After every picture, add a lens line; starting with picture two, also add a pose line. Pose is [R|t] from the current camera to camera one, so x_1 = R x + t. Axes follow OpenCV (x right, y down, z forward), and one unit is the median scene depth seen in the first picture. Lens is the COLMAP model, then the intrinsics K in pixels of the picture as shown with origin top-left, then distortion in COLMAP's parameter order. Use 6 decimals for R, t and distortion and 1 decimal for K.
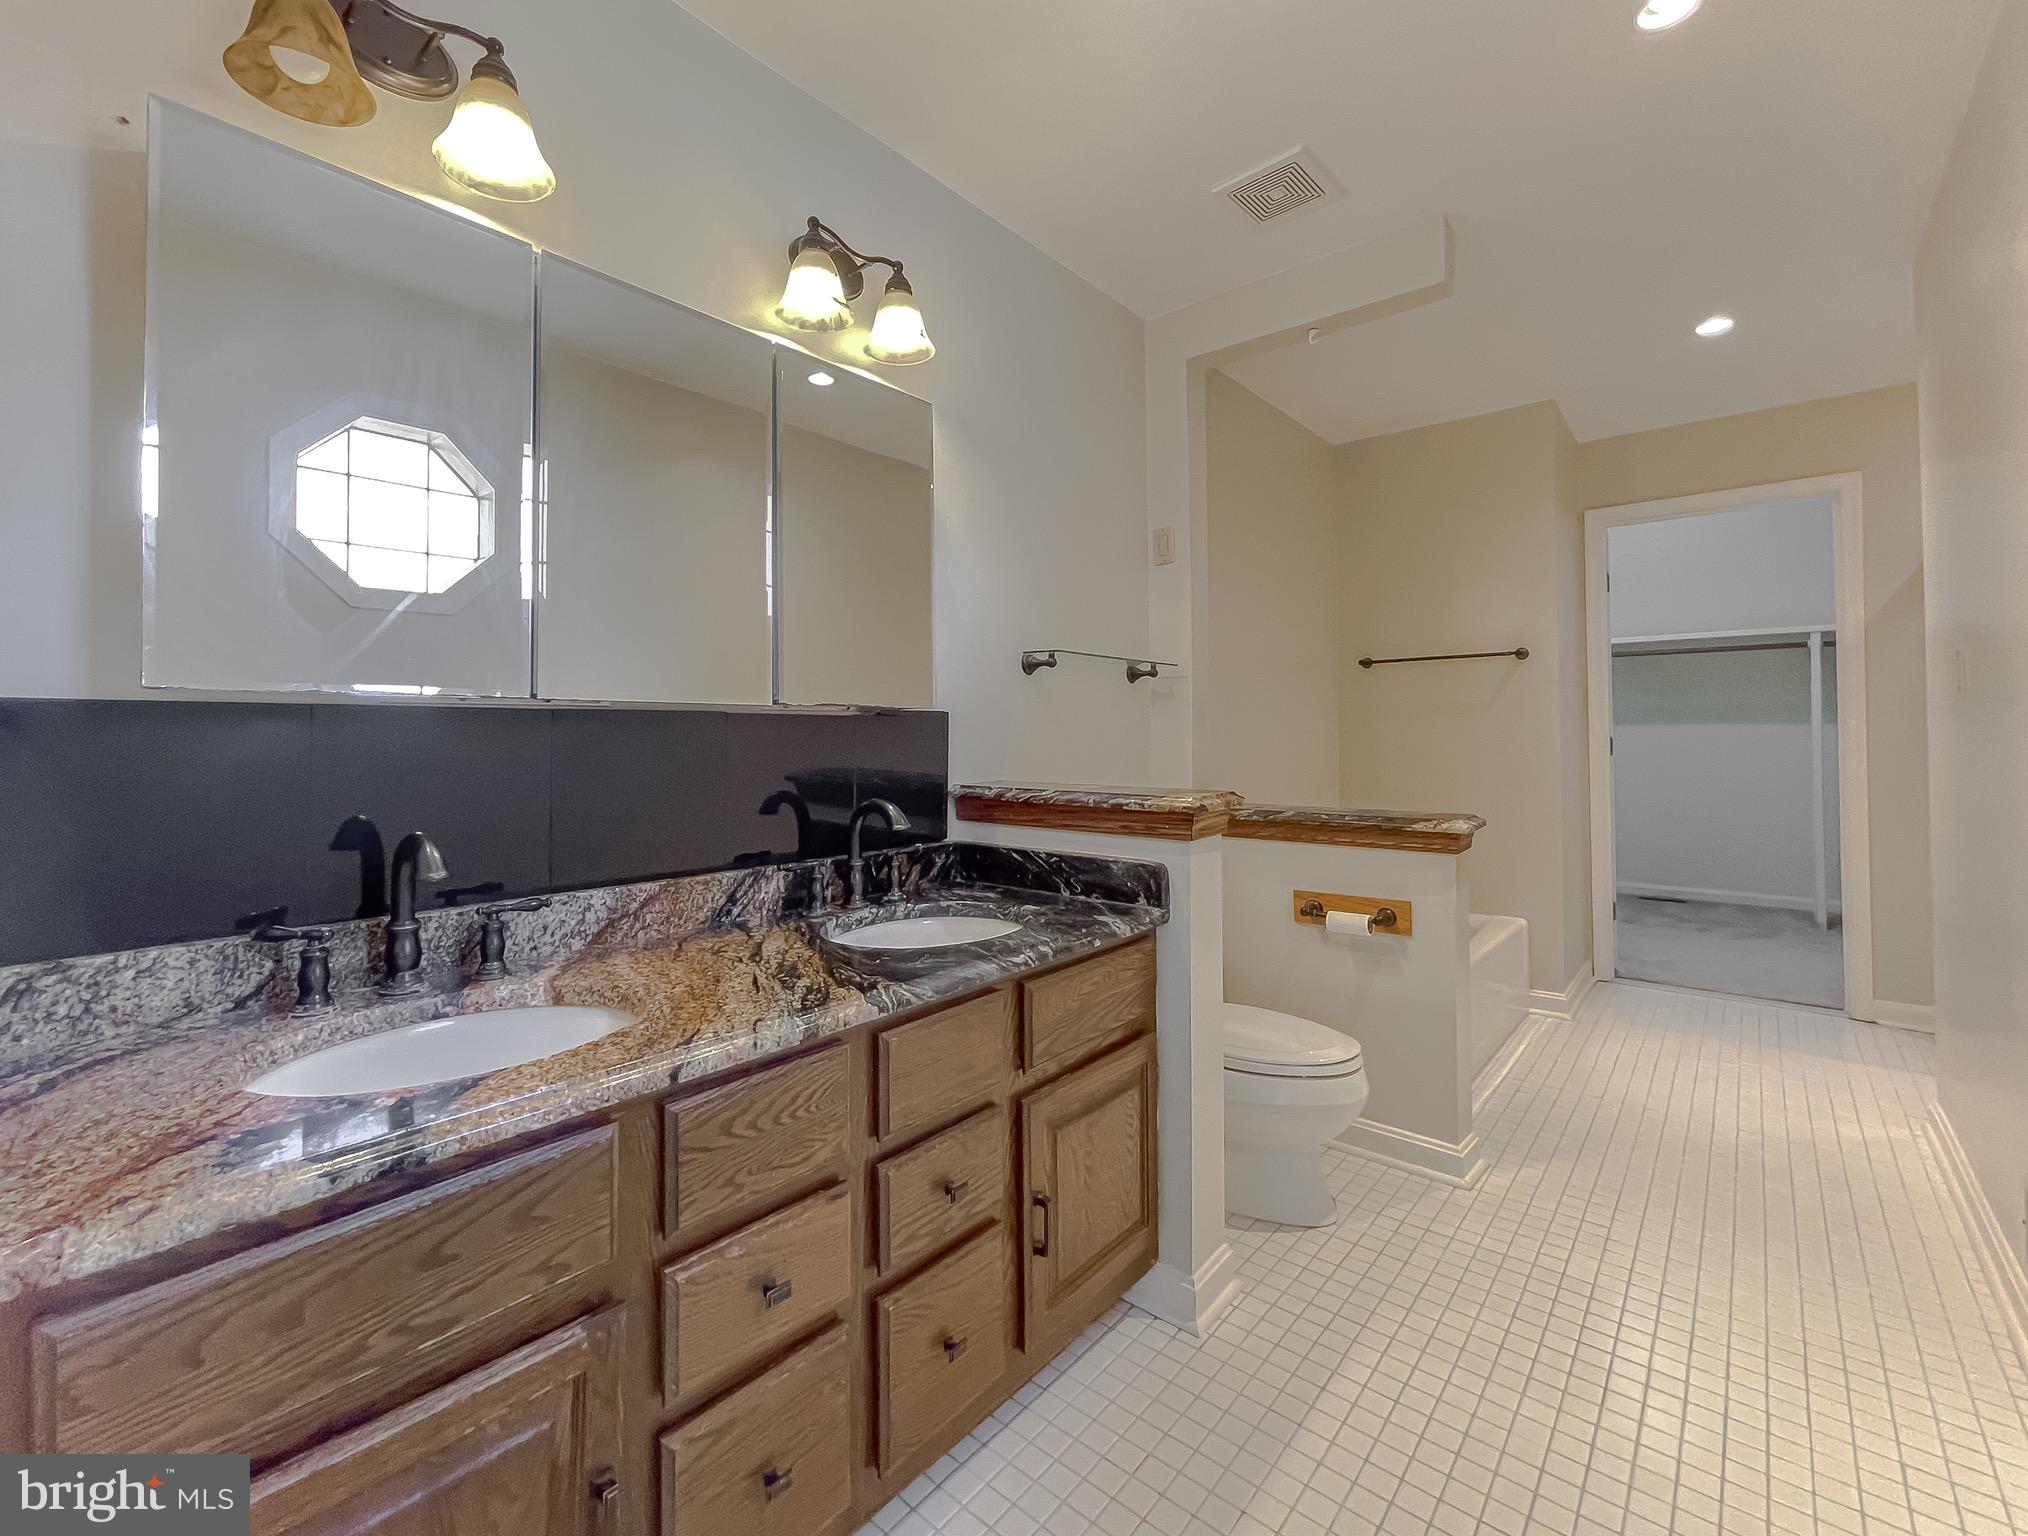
lens RADIAL K [[871.9, 0, 1010.0], [0, 871.9, 722.0], [0, 0, 1]] dist [-0.023243, -0.000439]
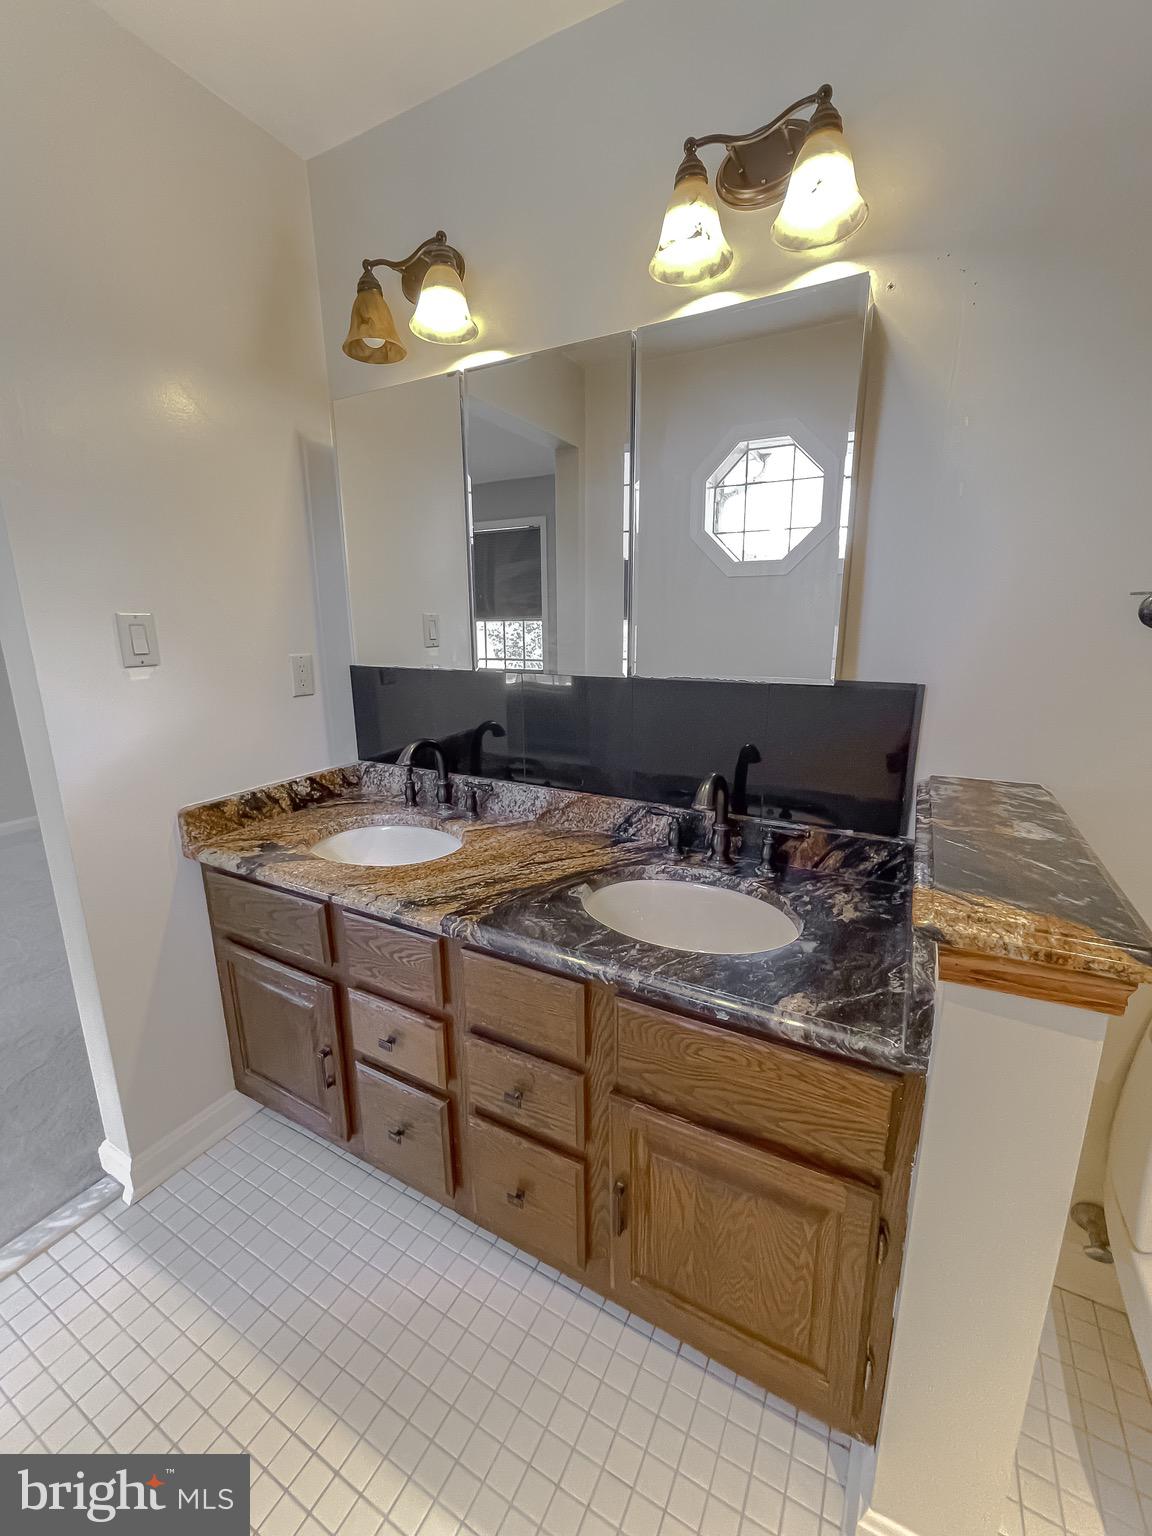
lens RADIAL K [[626.9, 0, 586.1], [0, 626.9, 767.9], [0, 0, 1]] dist [0.000412, -0.000056]
pose [[0.212687, 0.227060, -0.950373, 0.518630], [0.007847, 0.972198, 0.234030, -0.091999], [0.977089, -0.057233, 0.204992, 0.703890]]
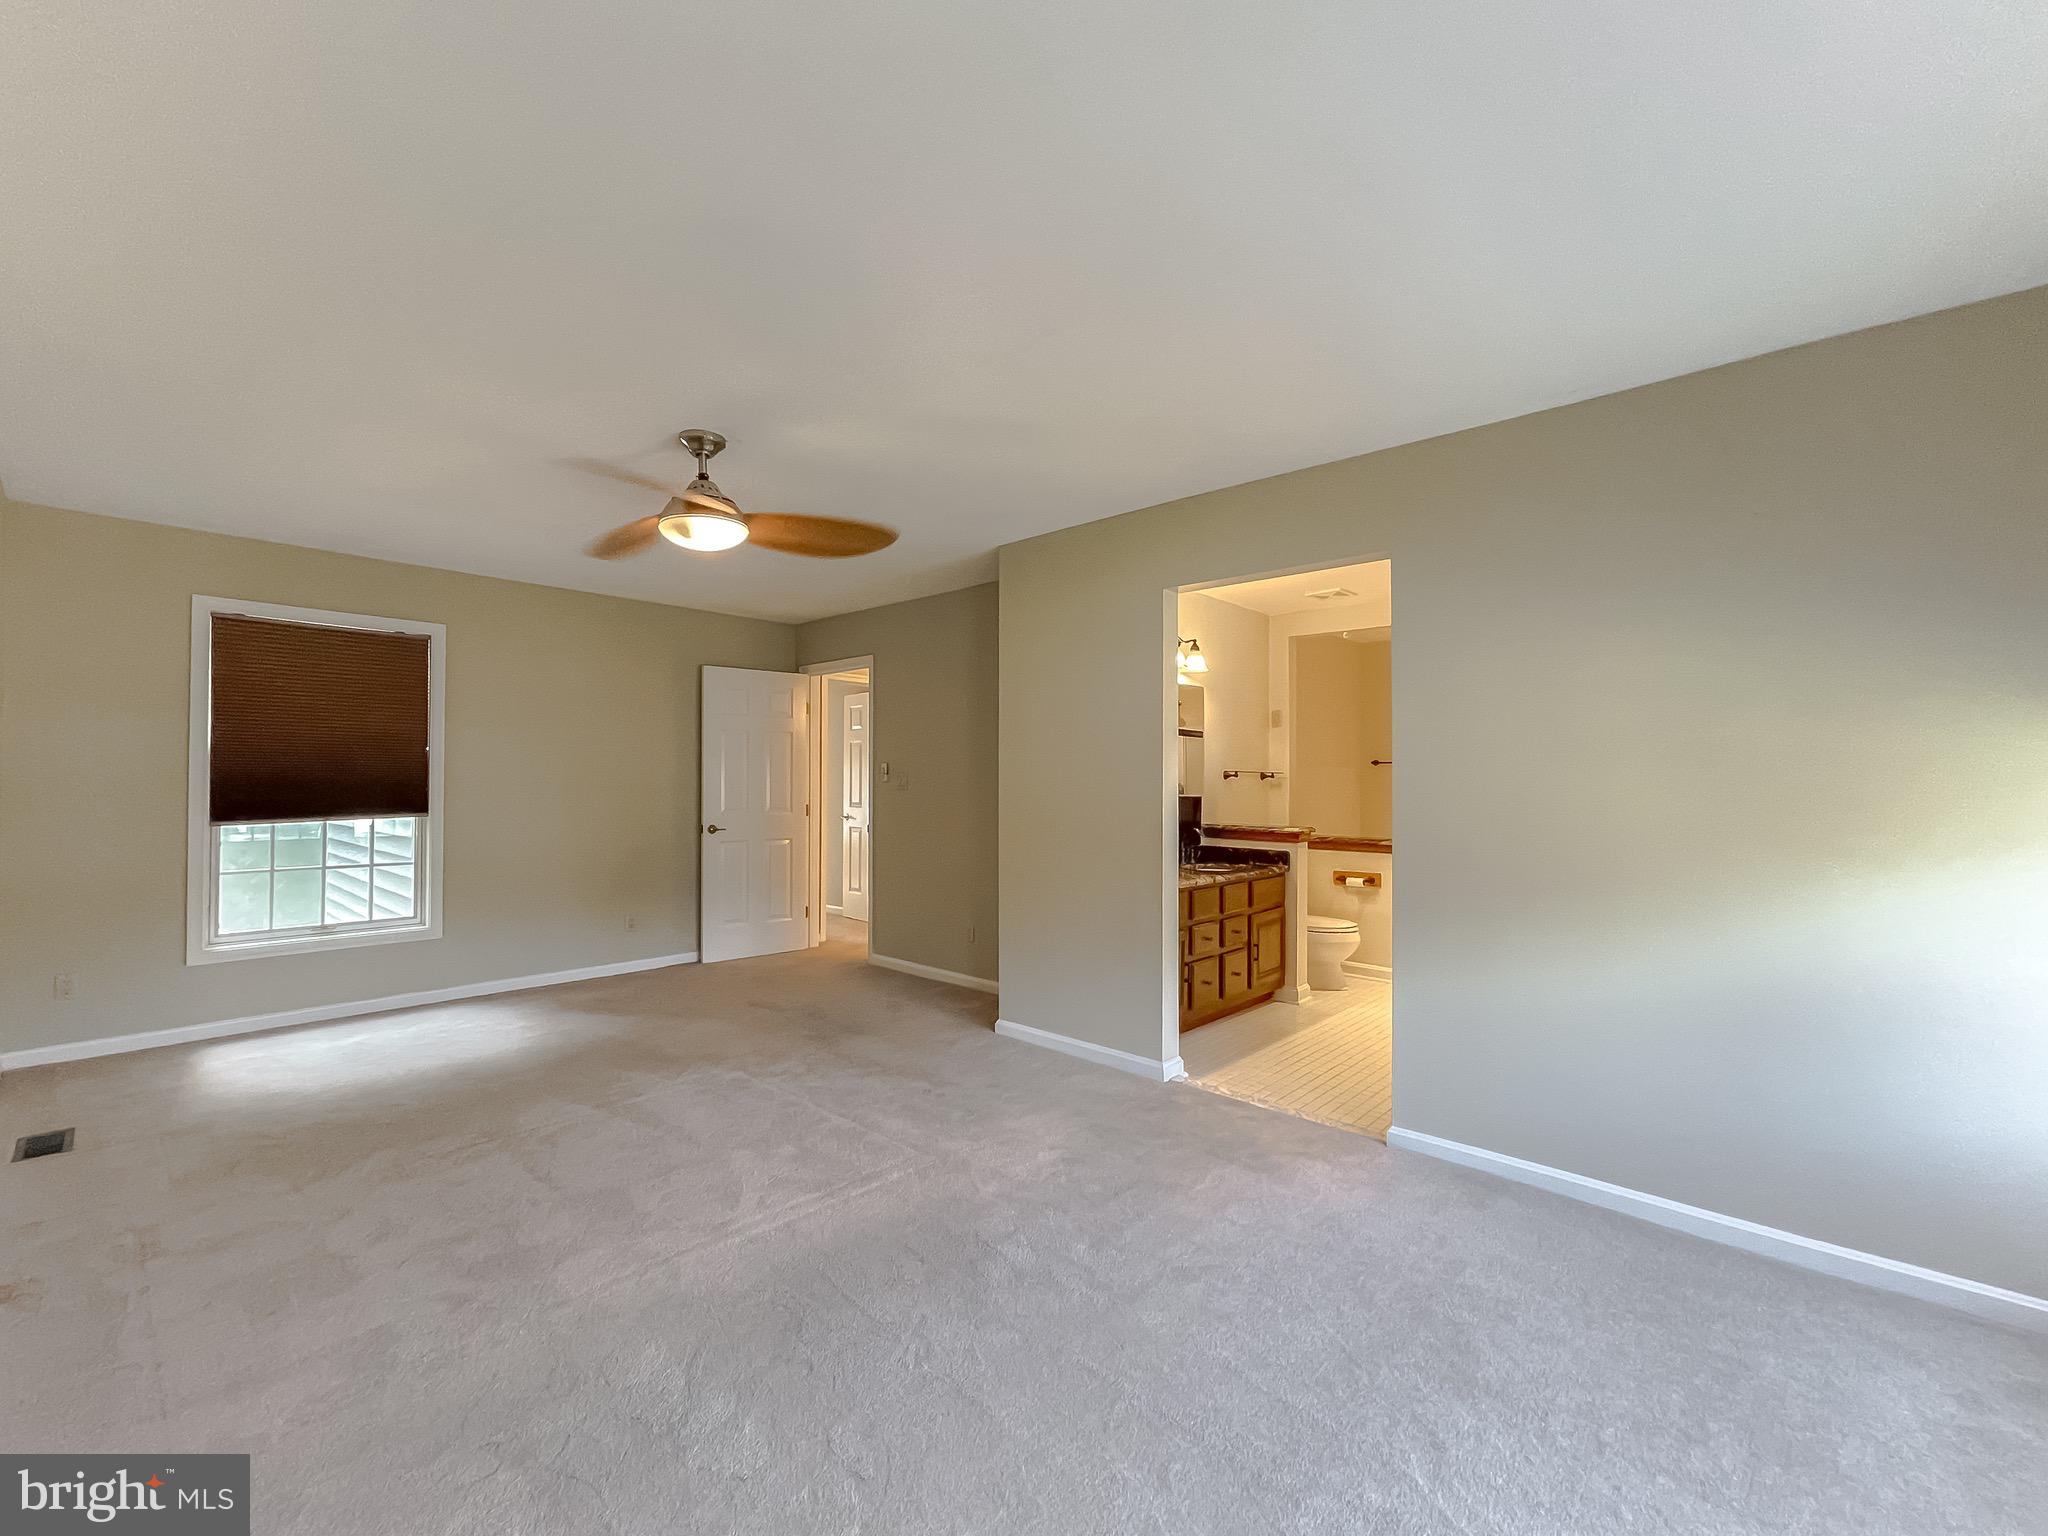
lens RADIAL K [[835.9, 0, 1045.5], [0, 835.9, 759.4], [0, 0, 1]] dist [0.000412, -0.000056]
pose [[0.999468, 0.014242, -0.029342, -0.574950], [-0.014421, 0.999879, -0.005908, -0.123665], [0.029255, 0.006328, 0.999552, -1.894753]]
